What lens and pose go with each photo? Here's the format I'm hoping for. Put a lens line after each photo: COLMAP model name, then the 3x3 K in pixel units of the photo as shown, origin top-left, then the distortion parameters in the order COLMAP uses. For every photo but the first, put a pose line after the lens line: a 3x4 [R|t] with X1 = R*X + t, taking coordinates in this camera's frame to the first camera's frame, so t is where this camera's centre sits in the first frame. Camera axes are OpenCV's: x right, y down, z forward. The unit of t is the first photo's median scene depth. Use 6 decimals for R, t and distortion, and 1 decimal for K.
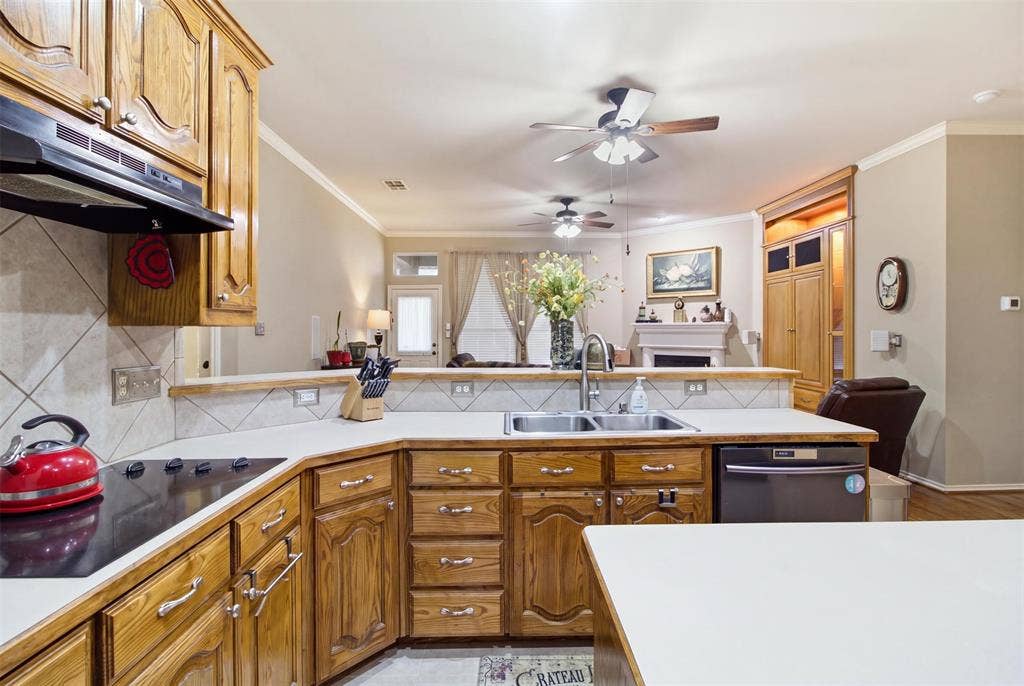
lens RADIAL K [[484.1, 0, 502.6], [0, 484.1, 330.4], [0, 0, 1]] dist [-0.012322, 0.006843]
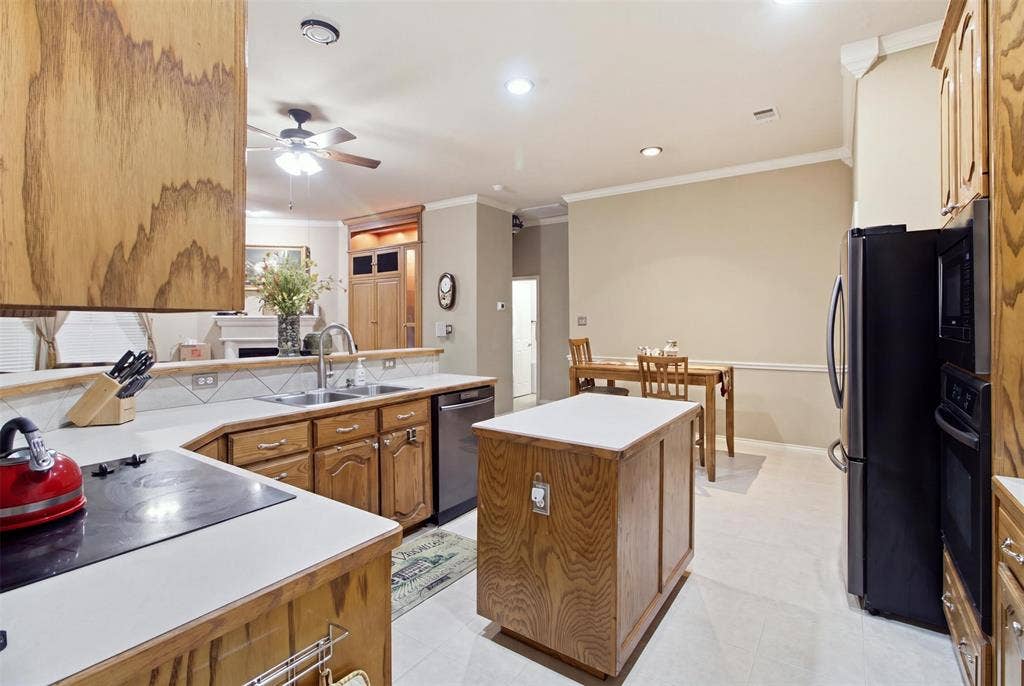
lens RADIAL K [[484.1, 0, 521.7], [0, 484.1, 318.9], [0, 0, 1]] dist [-0.012322, 0.006843]
pose [[0.578041, 0.004664, 0.815994, -0.507012], [0.002888, 0.999966, -0.007761, 0.002961], [-0.816003, 0.006843, 0.578008, -0.103570]]
